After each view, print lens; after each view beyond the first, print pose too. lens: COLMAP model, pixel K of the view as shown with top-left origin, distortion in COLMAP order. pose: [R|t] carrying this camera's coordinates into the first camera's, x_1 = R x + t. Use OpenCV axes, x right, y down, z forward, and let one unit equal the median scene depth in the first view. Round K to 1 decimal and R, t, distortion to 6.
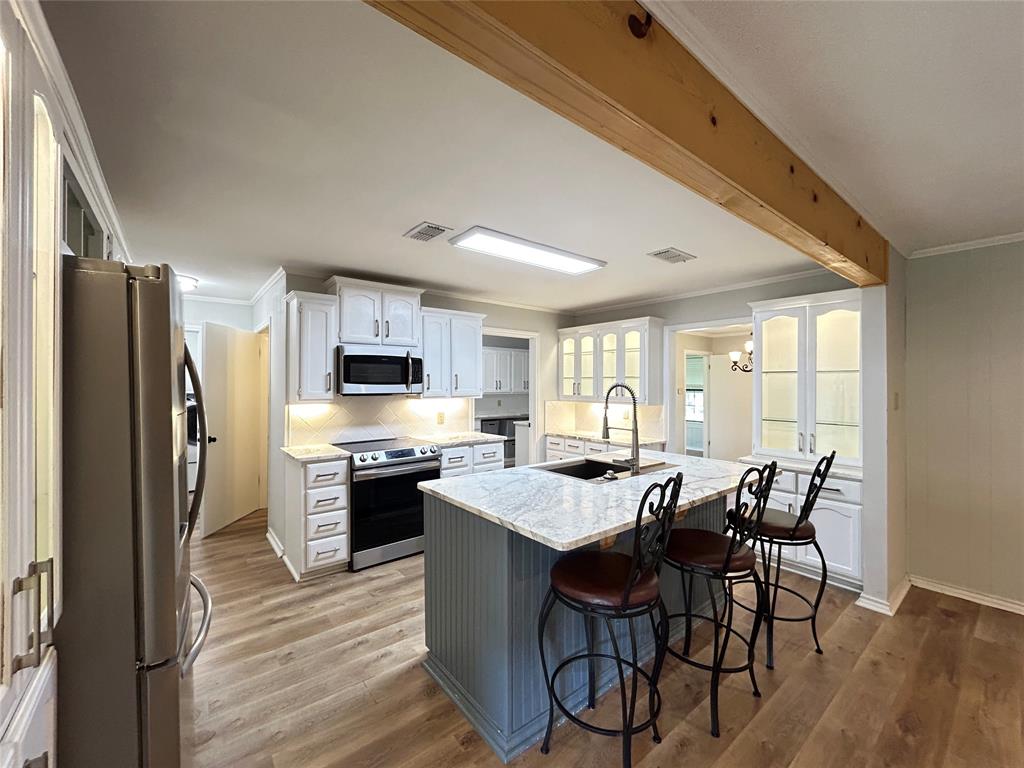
lens RADIAL K [[417.1, 0, 514.1], [0, 417.1, 380.3], [0, 0, 1]] dist [-0.004089, 0.002165]
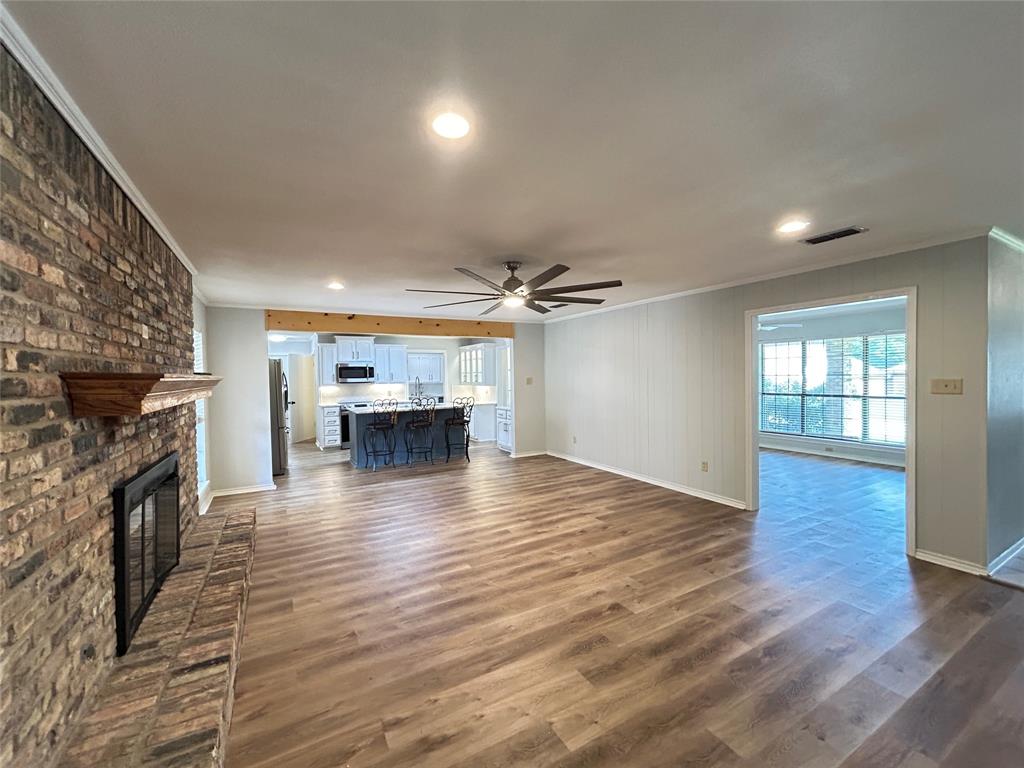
lens RADIAL K [[417.1, 0, 510.7], [0, 417.1, 381.3], [0, 0, 1]] dist [-0.004089, 0.002165]
pose [[0.985580, -0.020743, -0.167936, 1.002782], [0.023747, 0.999592, 0.015898, 0.010923], [0.167538, -0.019657, 0.985670, -1.270886]]
